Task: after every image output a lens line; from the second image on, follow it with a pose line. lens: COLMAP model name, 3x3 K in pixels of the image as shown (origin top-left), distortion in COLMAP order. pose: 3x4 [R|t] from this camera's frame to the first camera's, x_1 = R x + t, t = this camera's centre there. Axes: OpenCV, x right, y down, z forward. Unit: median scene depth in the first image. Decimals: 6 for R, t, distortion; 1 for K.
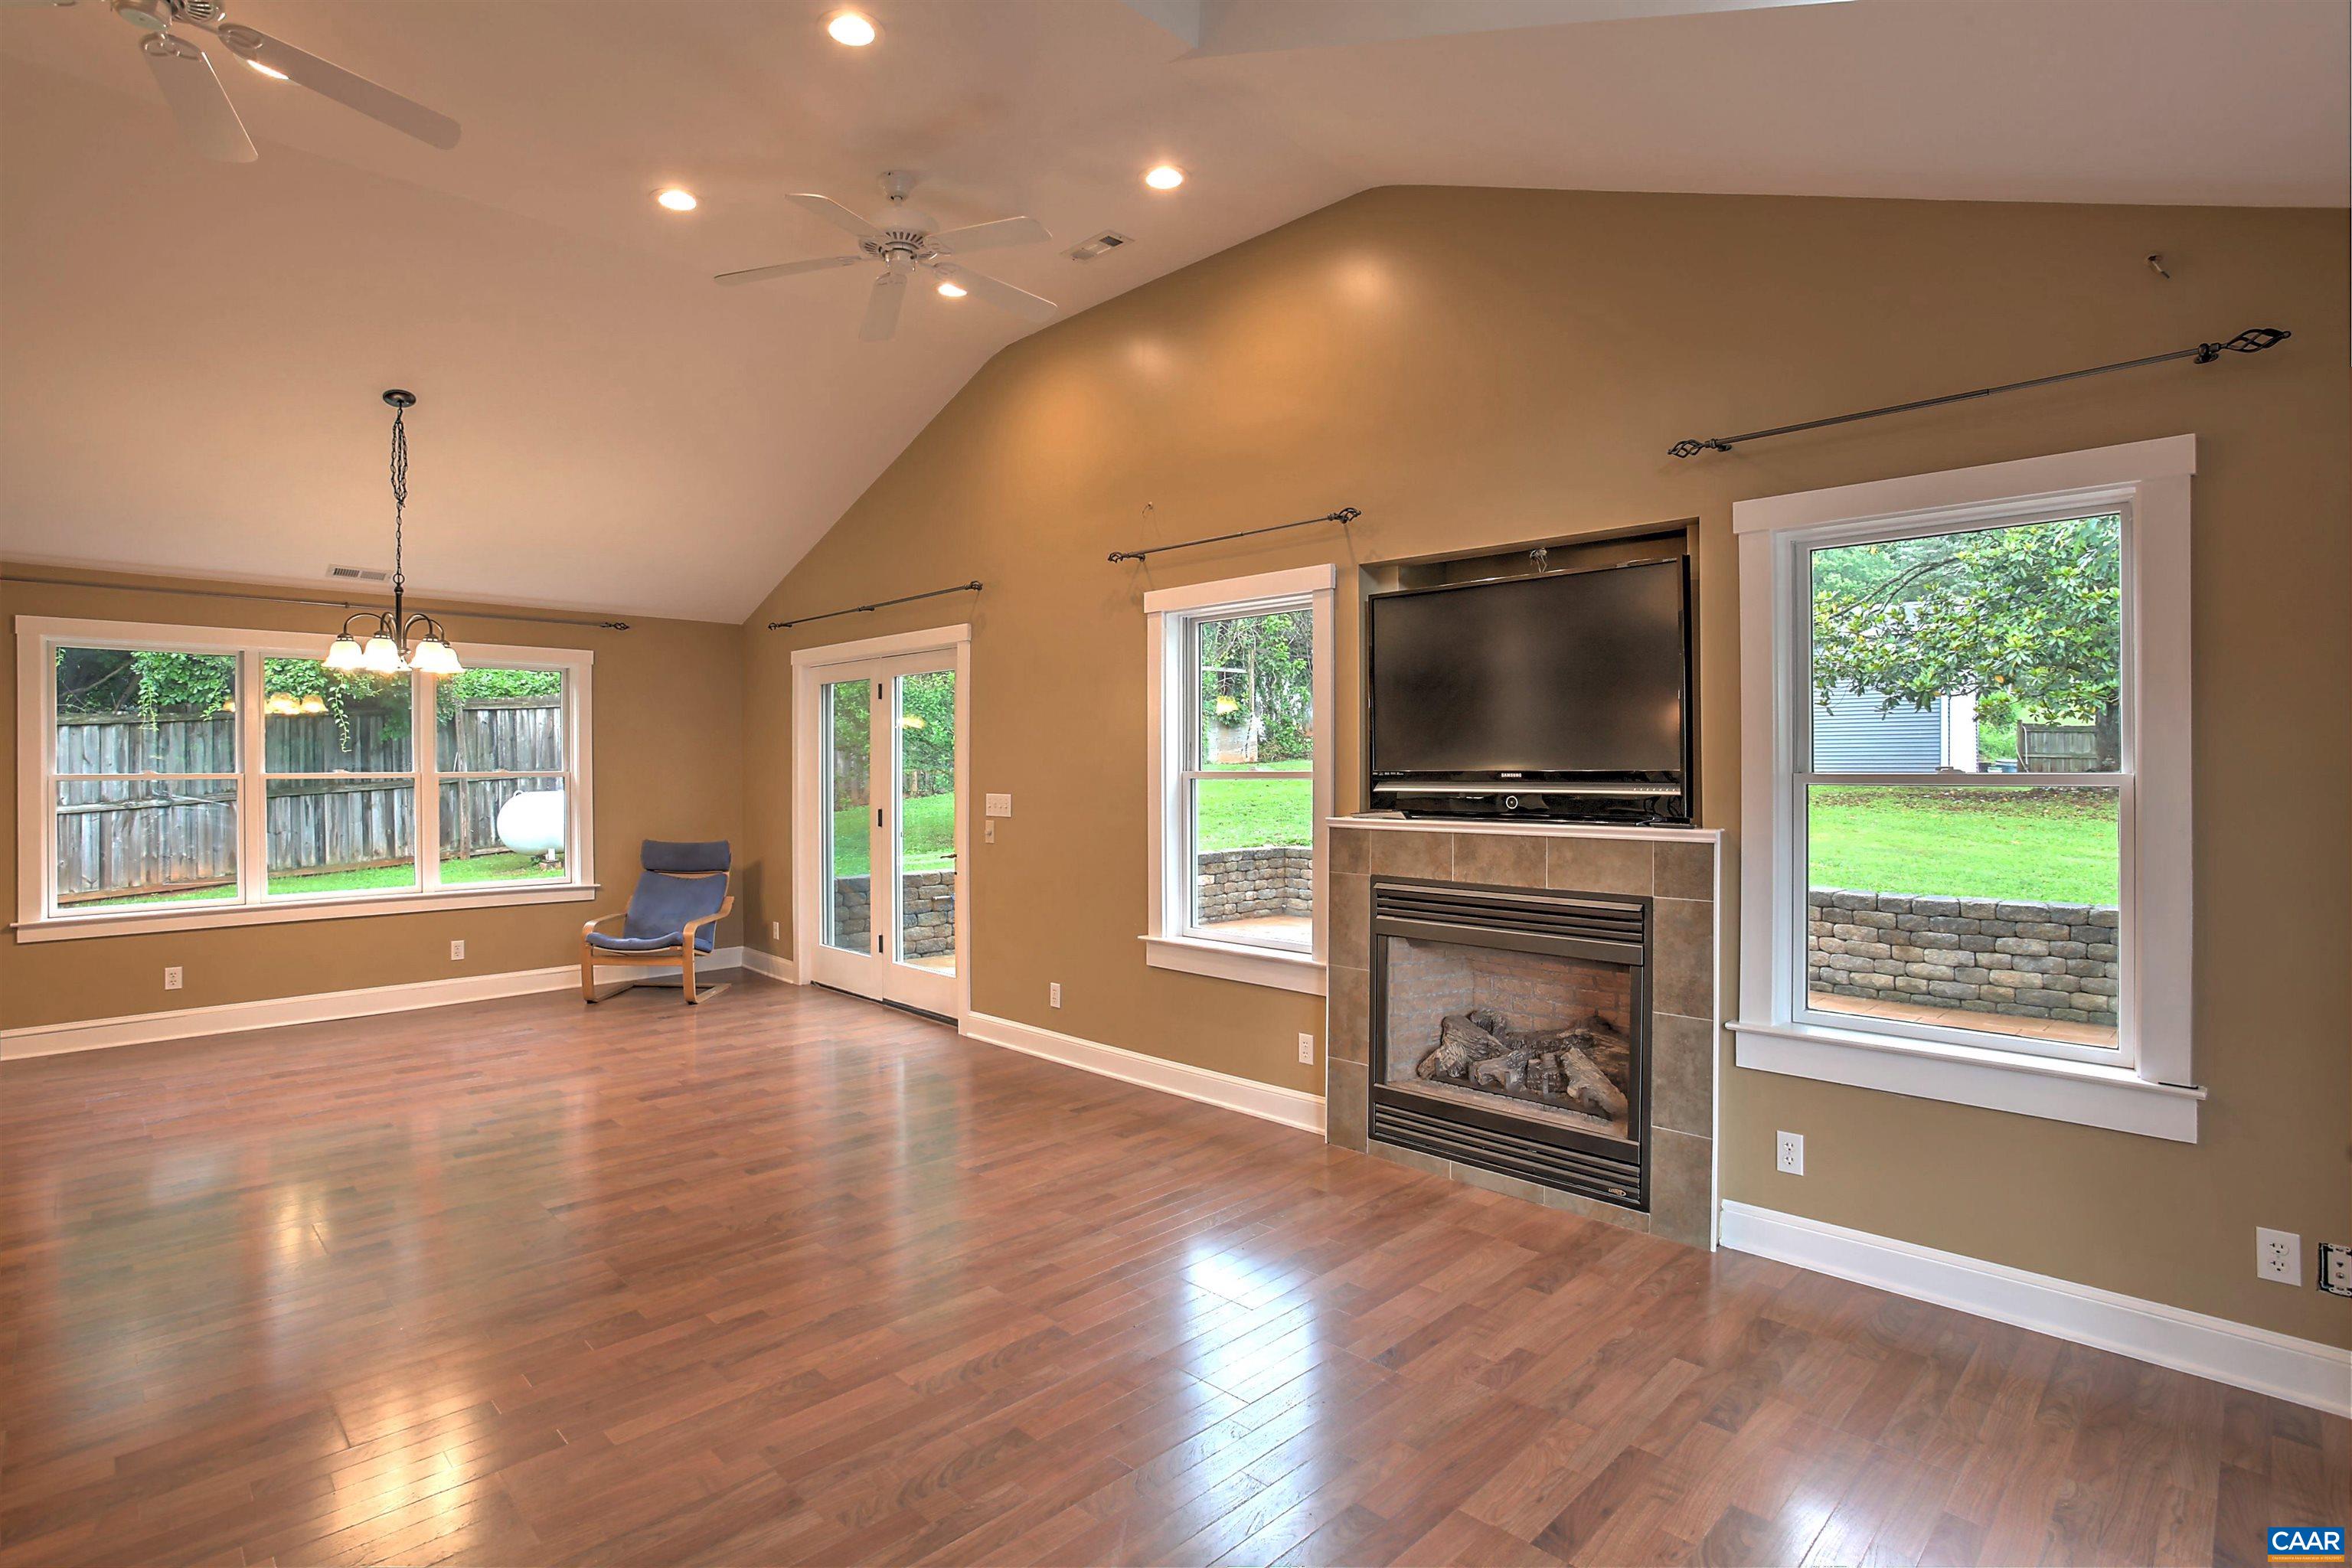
lens RADIAL K [[1151.7, 0, 1176.0], [0, 1151.7, 784.0], [0, 0, 1]] dist [-0.047039, 0.000803]
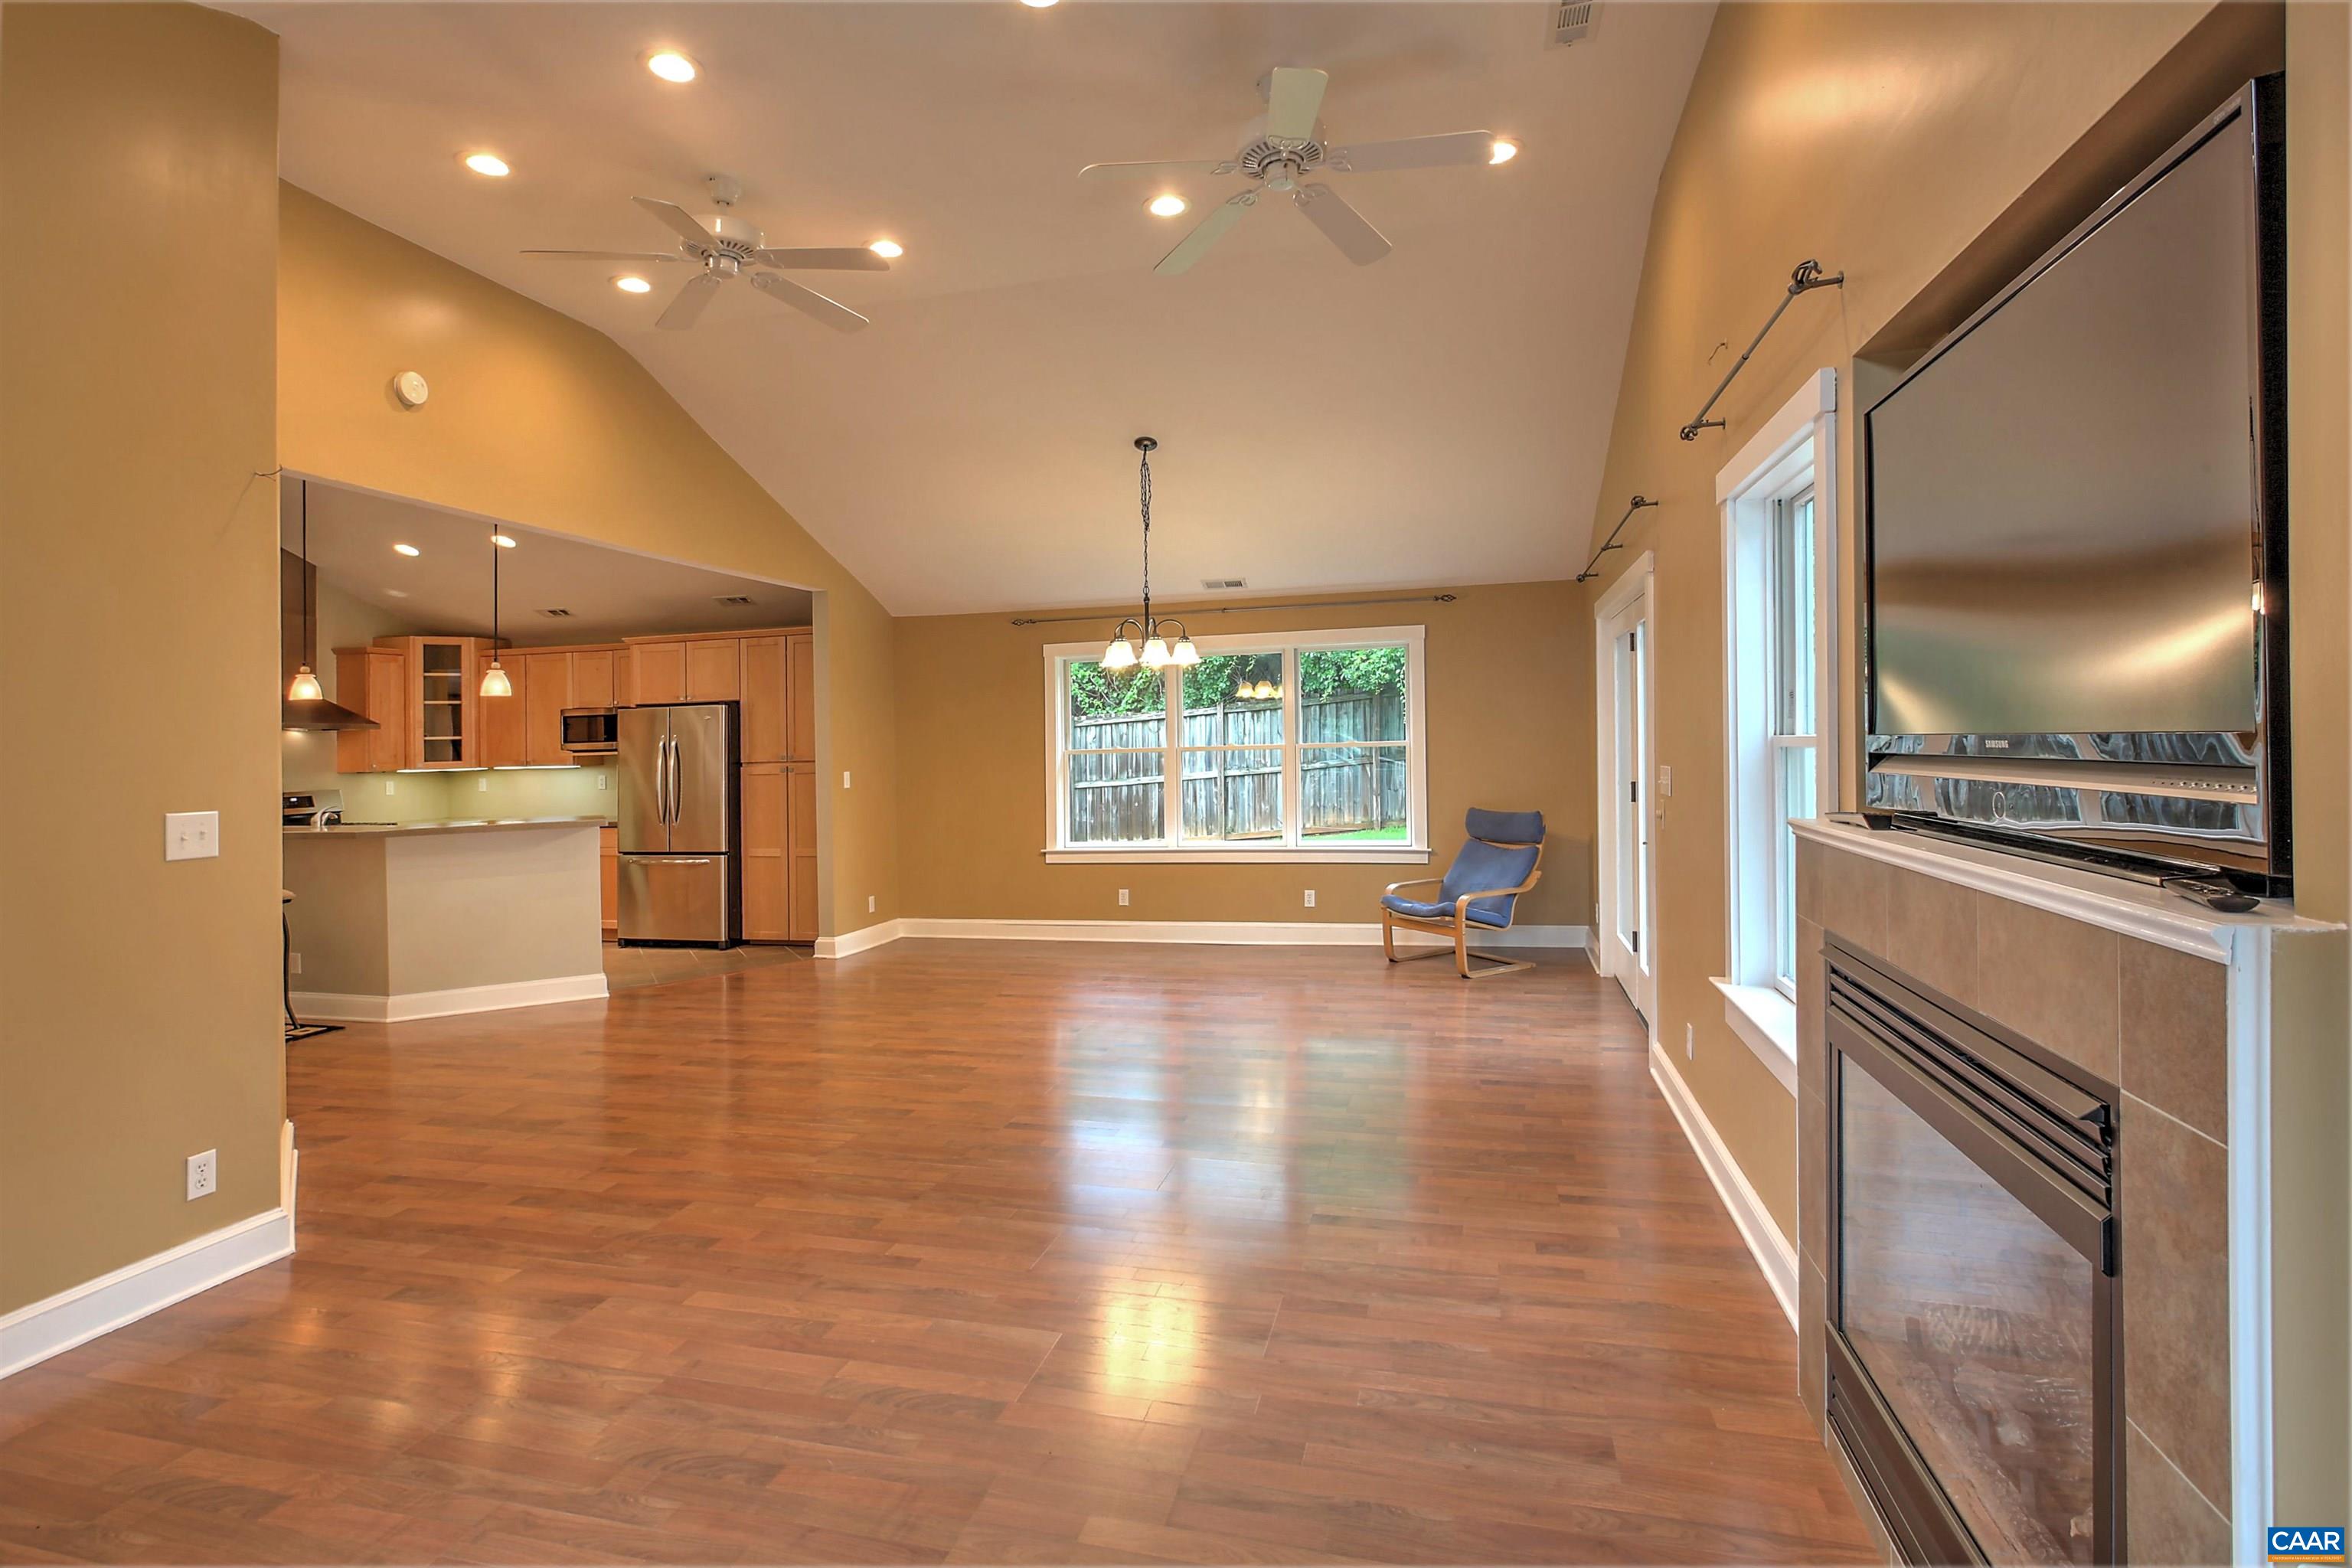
lens RADIAL K [[1135.2, 0, 1148.3], [0, 1135.2, 749.9], [0, 0, 1]] dist [-0.003506, 0.000426]
pose [[0.503343, -0.006653, -0.864061, 0.334681], [0.011170, 0.999937, -0.001192, -0.005611], [0.864015, -0.009051, 0.503385, 0.326693]]
